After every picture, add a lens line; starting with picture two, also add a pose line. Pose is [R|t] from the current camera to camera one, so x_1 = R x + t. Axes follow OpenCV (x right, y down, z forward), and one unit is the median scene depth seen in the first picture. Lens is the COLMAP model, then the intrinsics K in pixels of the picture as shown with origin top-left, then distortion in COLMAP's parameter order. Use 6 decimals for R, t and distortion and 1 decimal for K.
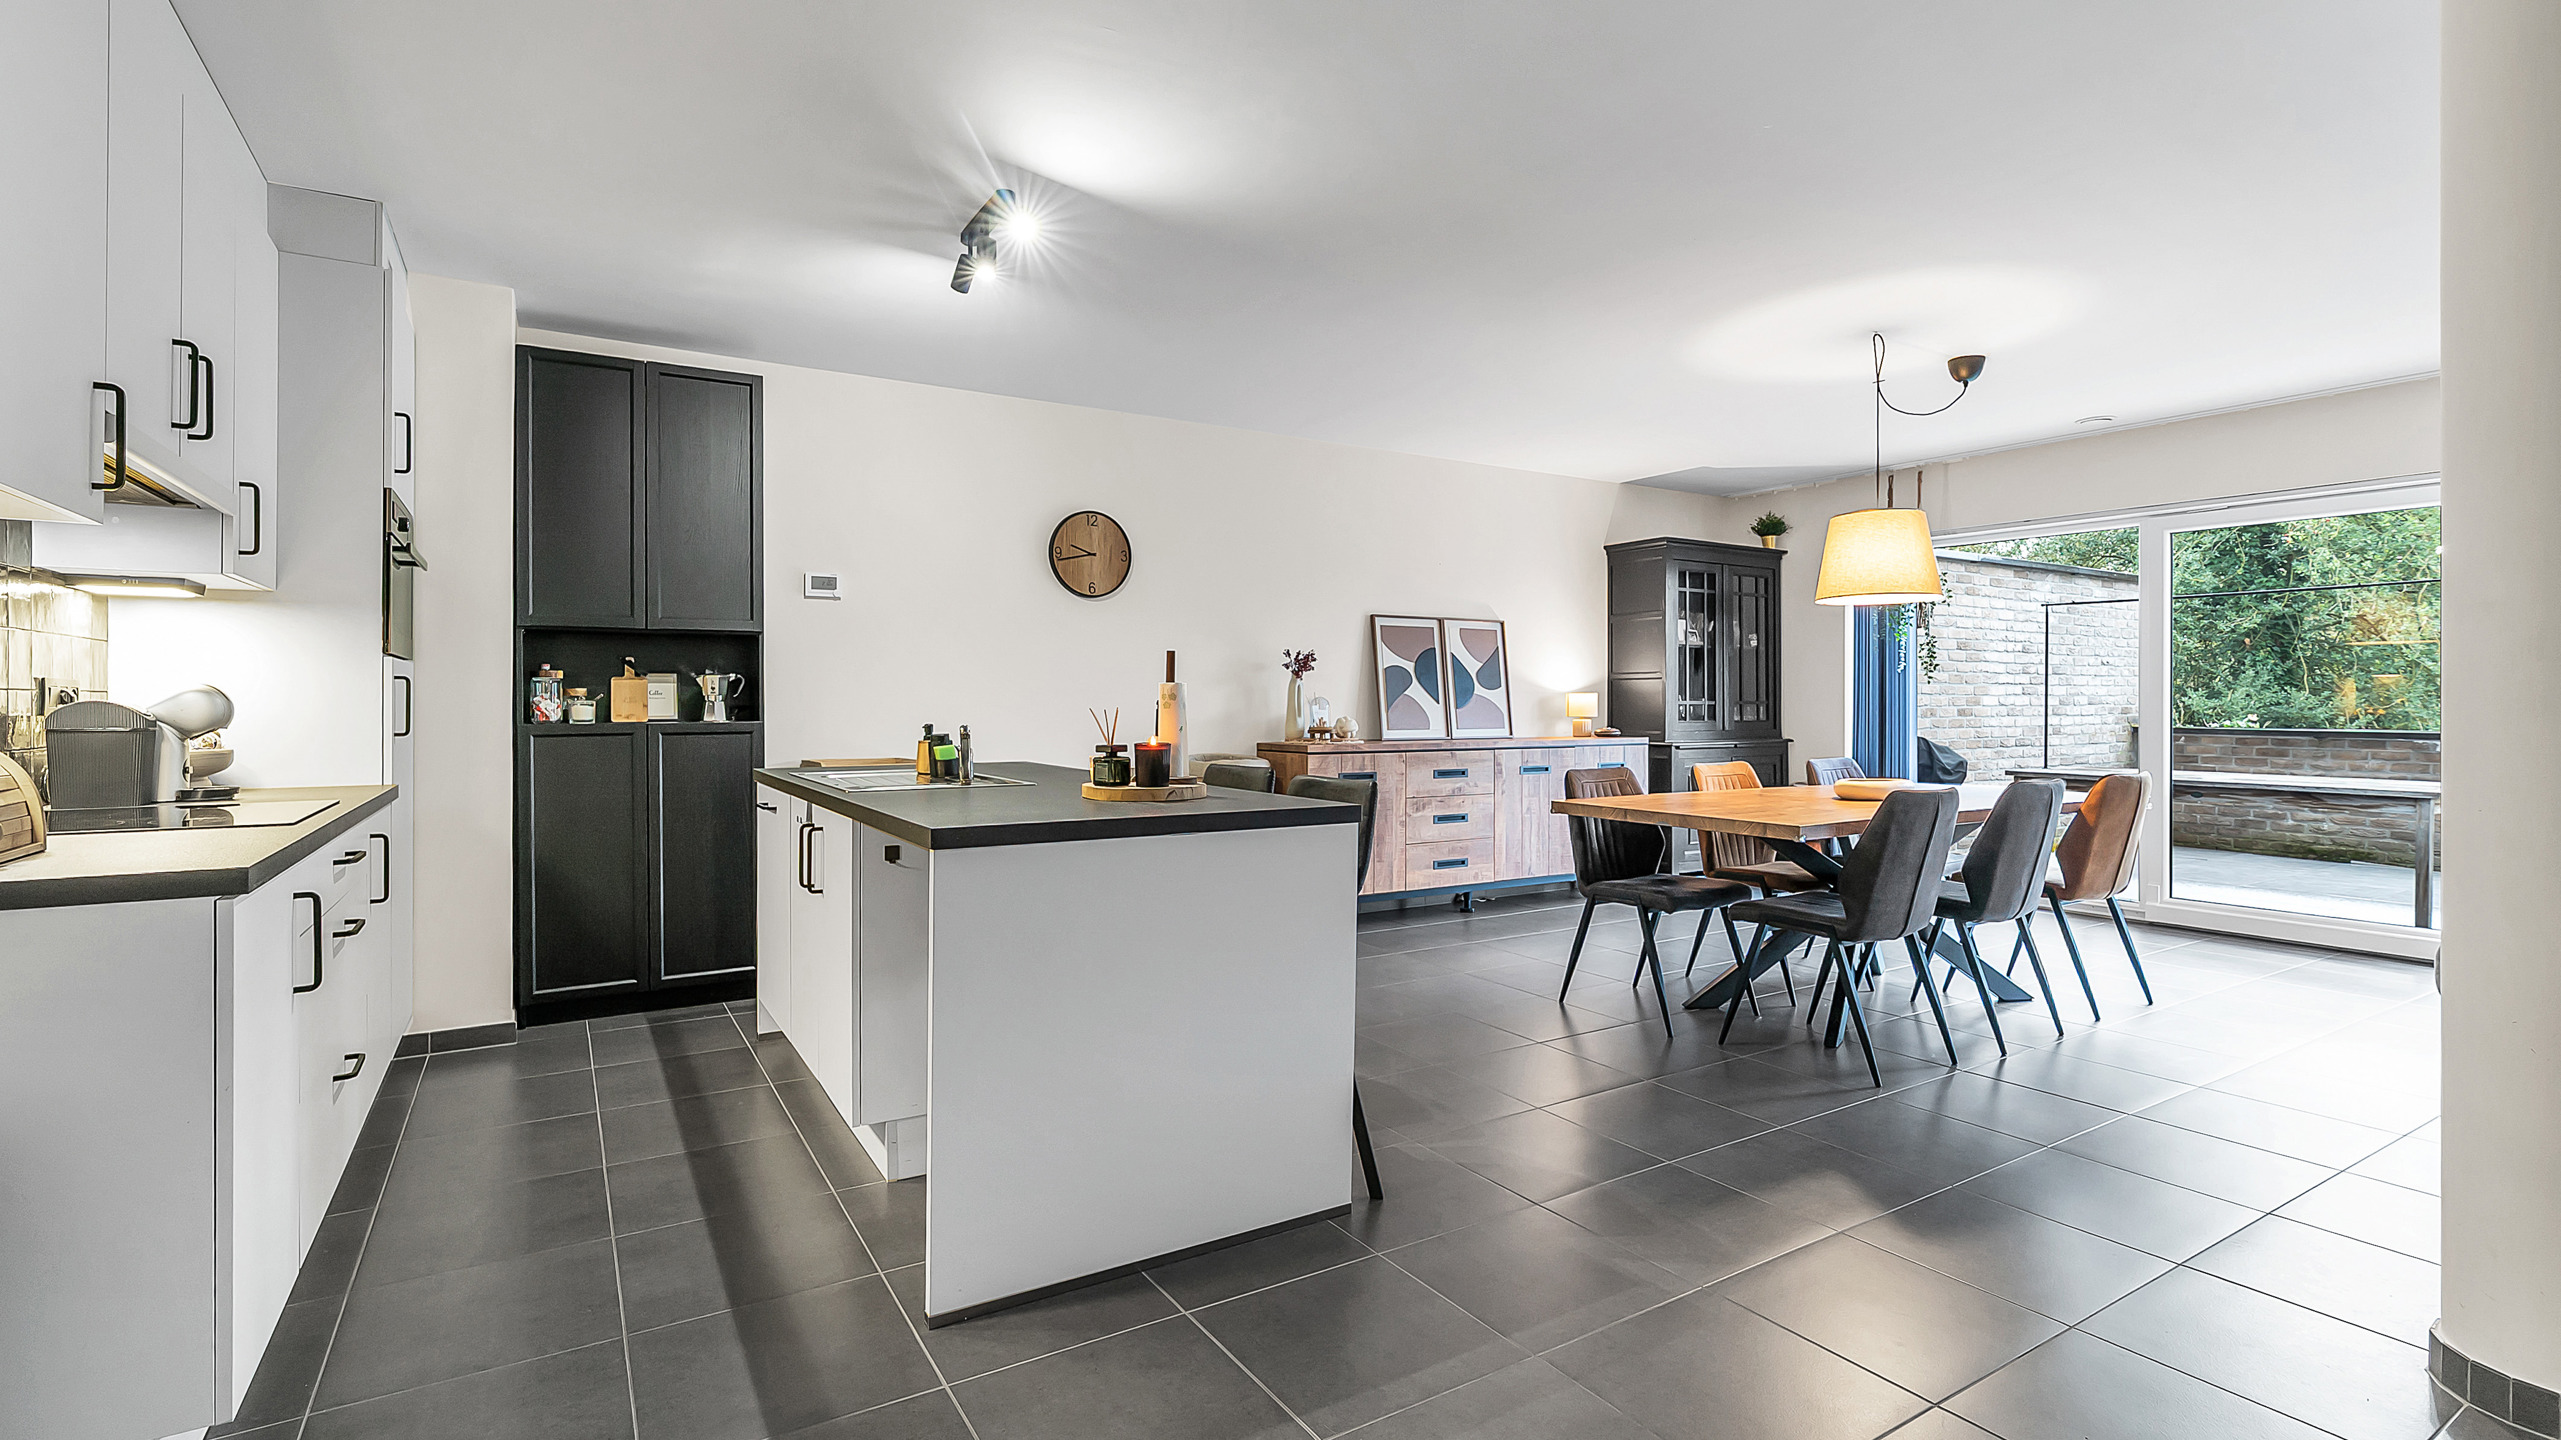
lens RADIAL K [[1168.8, 0, 1271.1], [0, 1168.8, 712.4], [0, 0, 1]] dist [-0.003059, 0.000407]
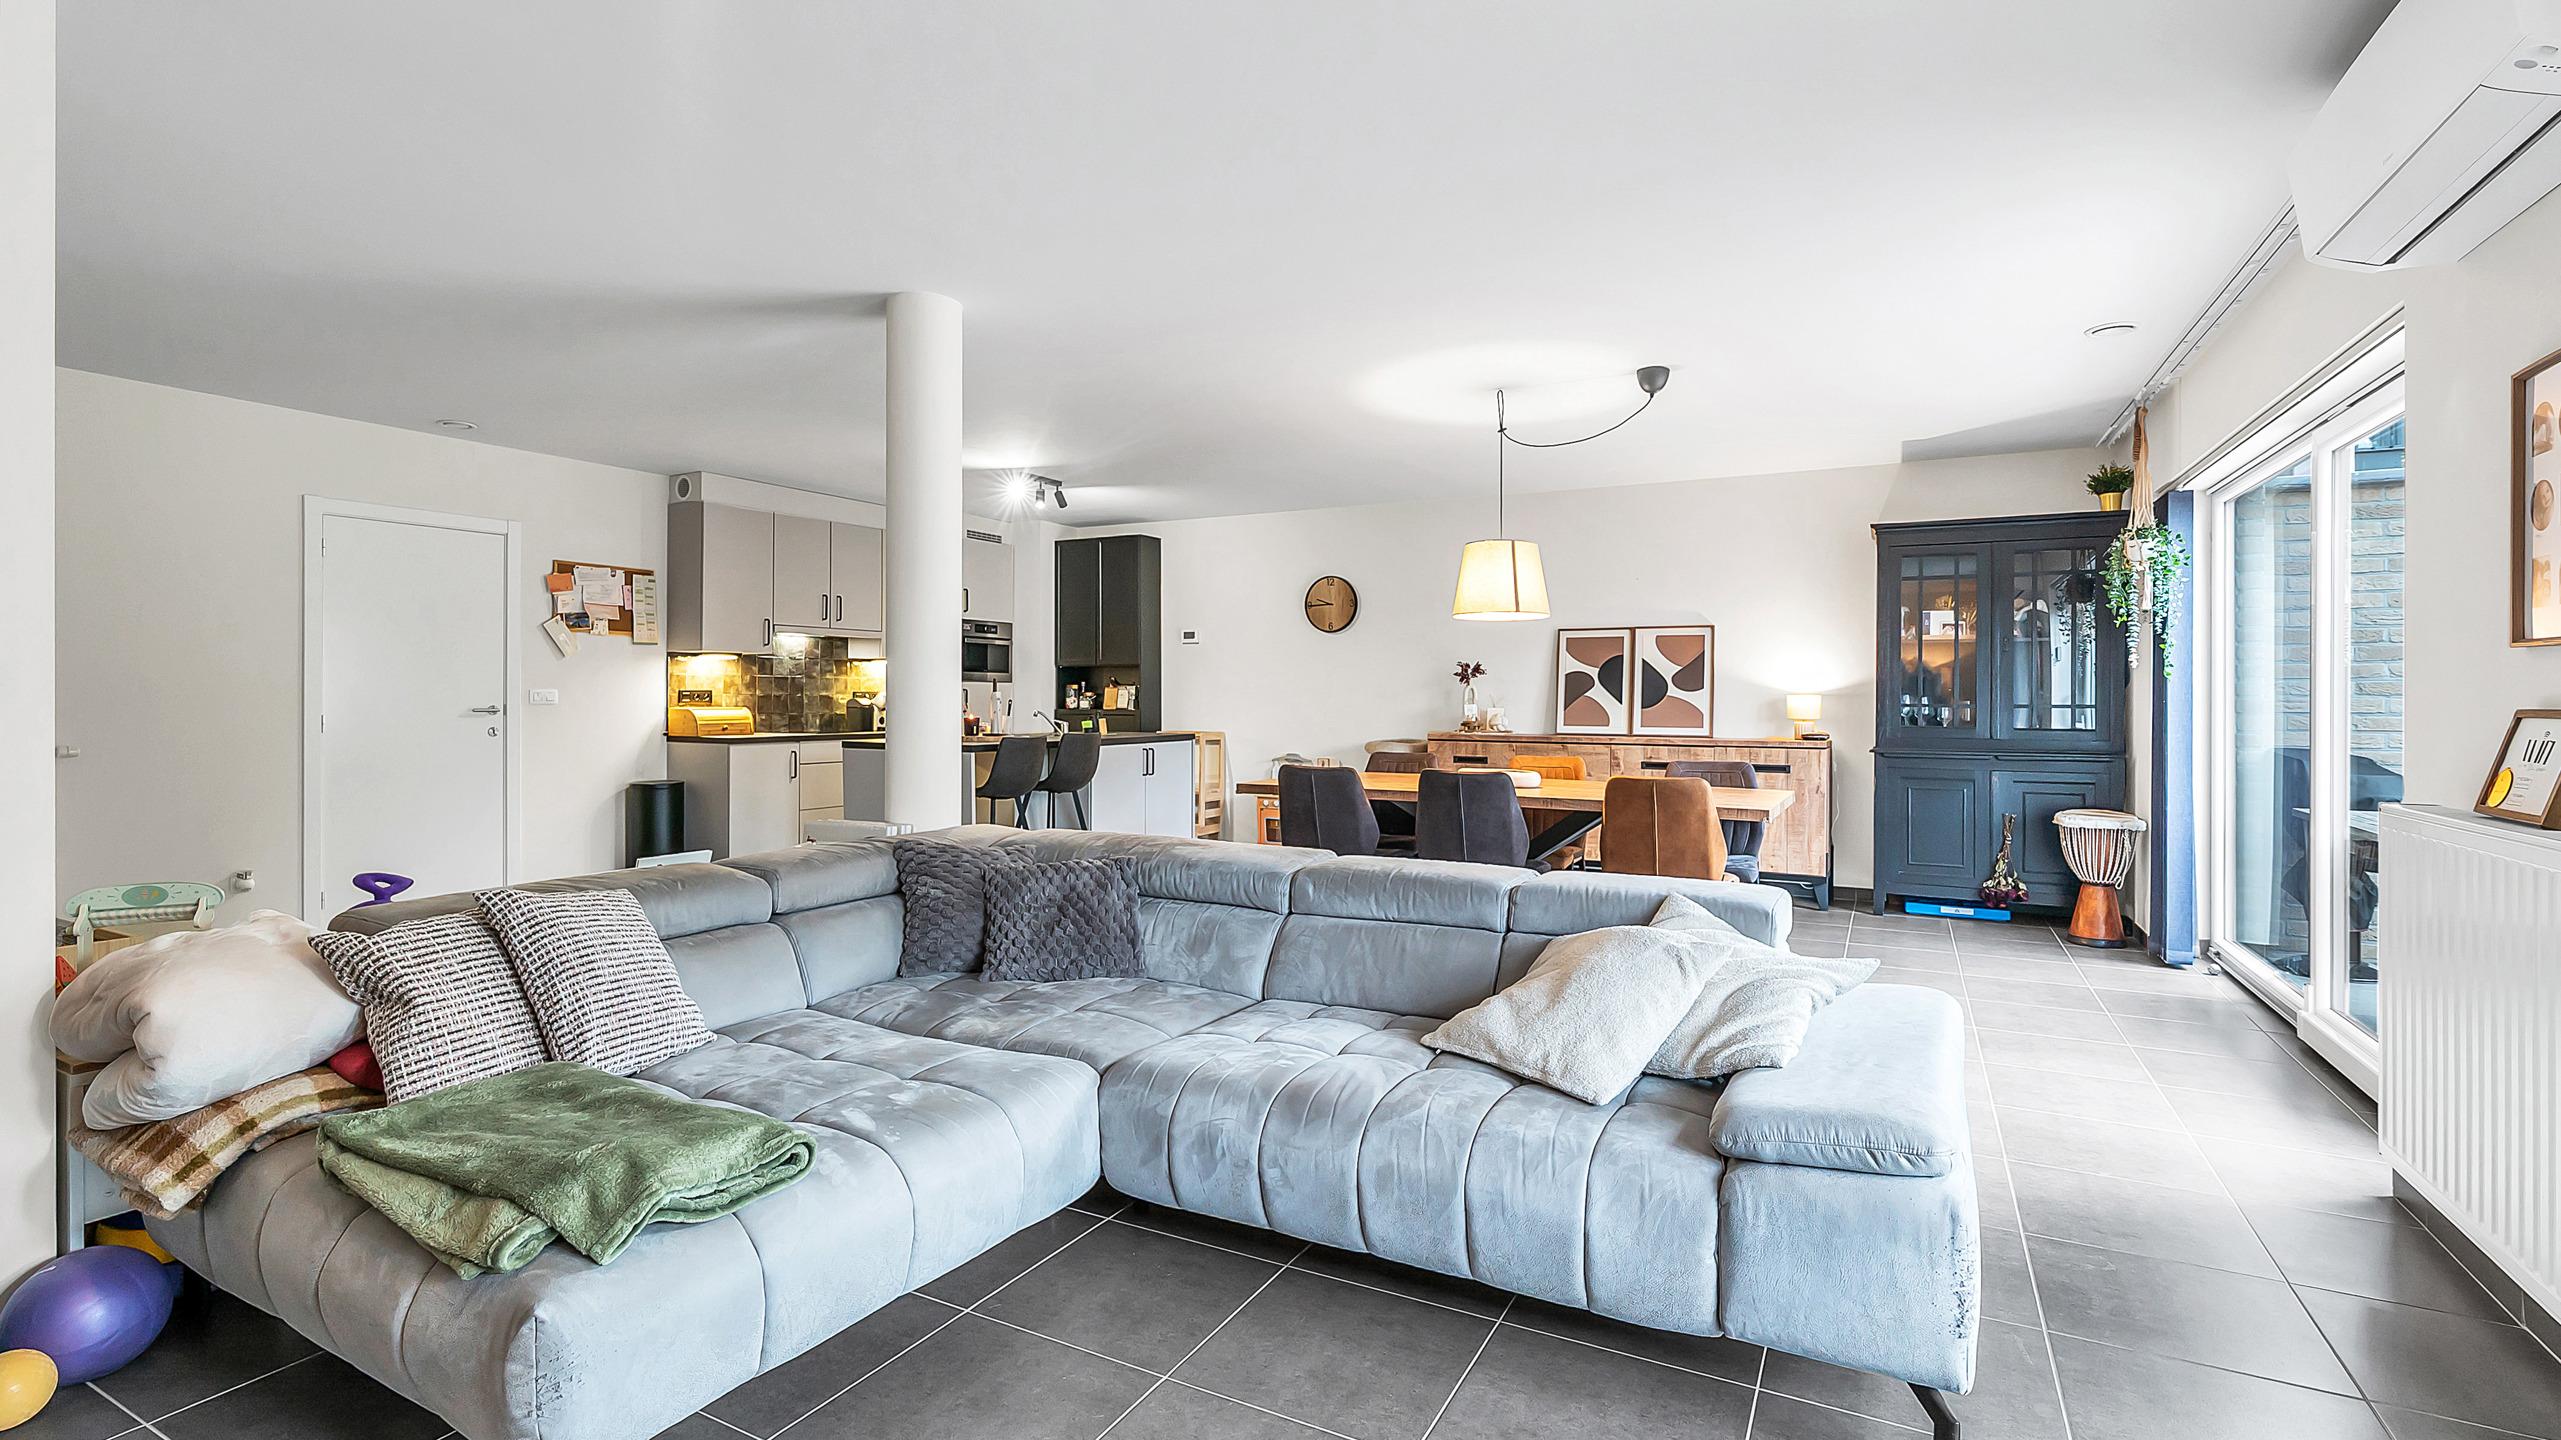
lens RADIAL K [[1168.8, 0, 1271.1], [0, 1168.8, 712.4], [0, 0, 1]] dist [-0.003059, 0.000407]
pose [[0.502545, 0.013789, -0.864441, 1.435617], [-0.012091, 0.999887, 0.008921, -0.008236], [0.864467, 0.005969, 0.502655, 0.211980]]
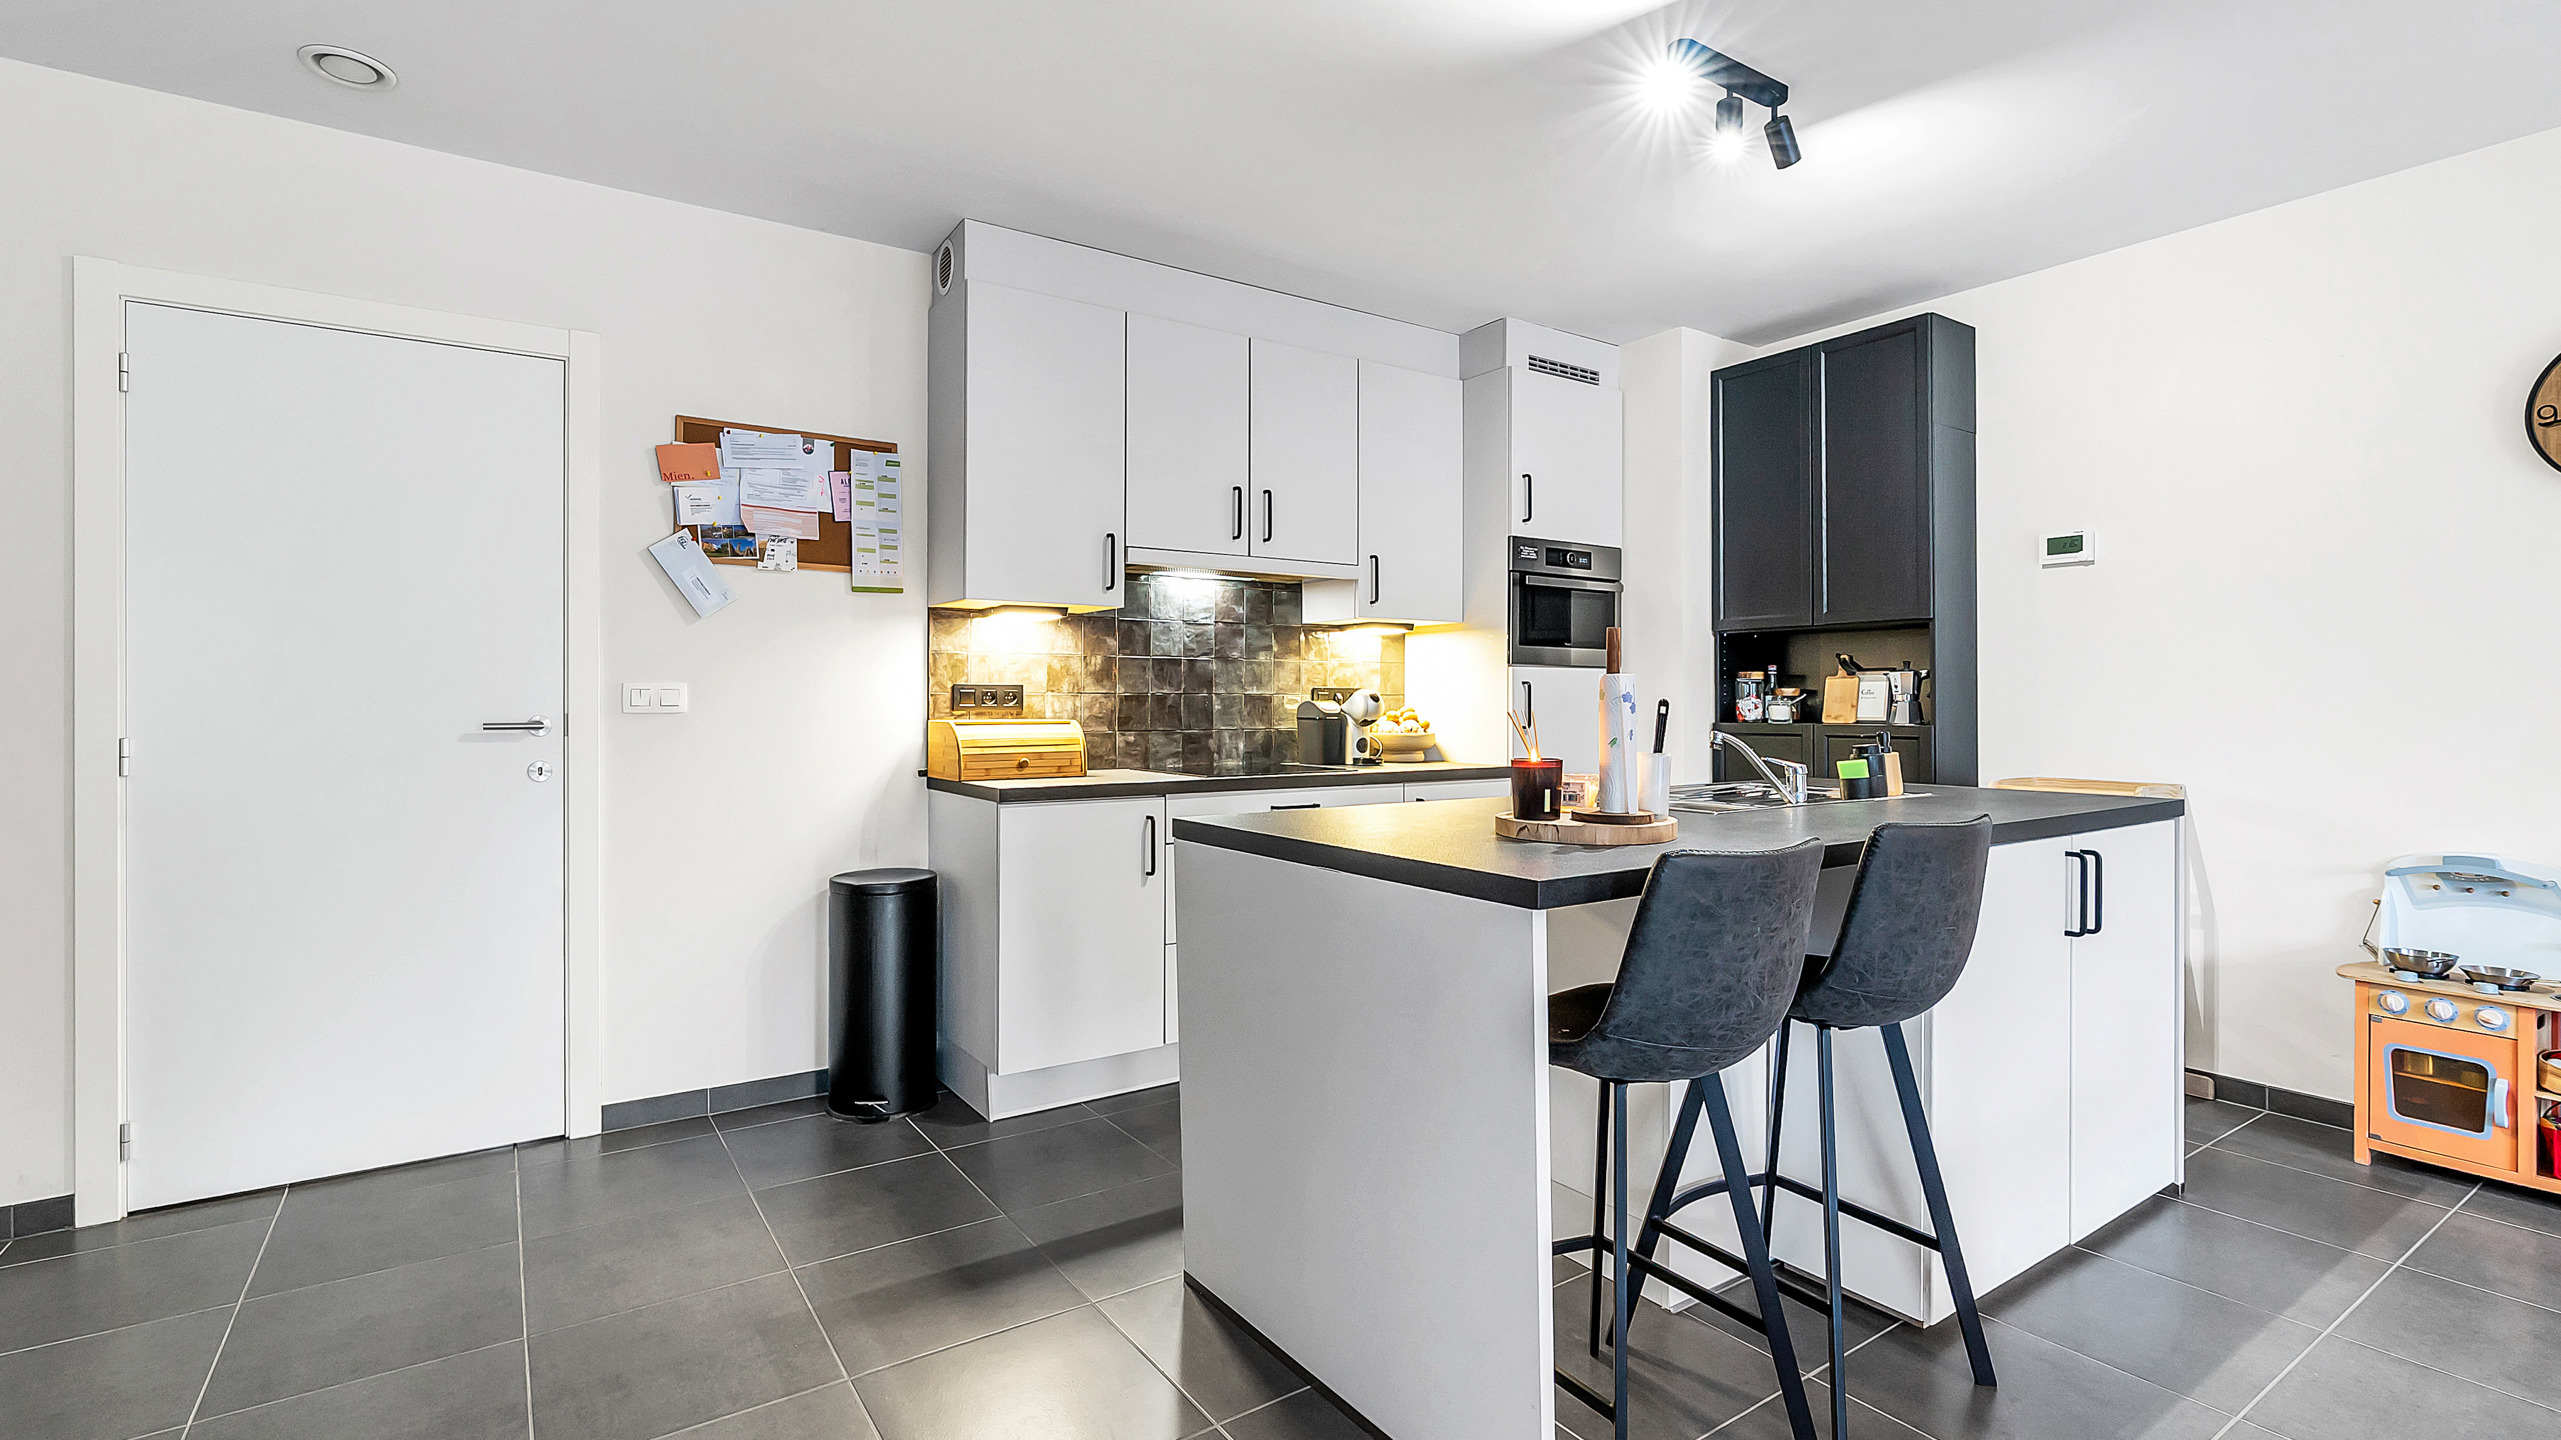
lens RADIAL K [[1168.8, 0, 1271.1], [0, 1168.8, 712.4], [0, 0, 1]] dist [-0.003059, 0.000407]
pose [[0.042570, 0.010209, -0.999041, 0.394252], [-0.009770, 0.999904, 0.009801, -0.005460], [0.999046, 0.009343, 0.042666, 0.514938]]
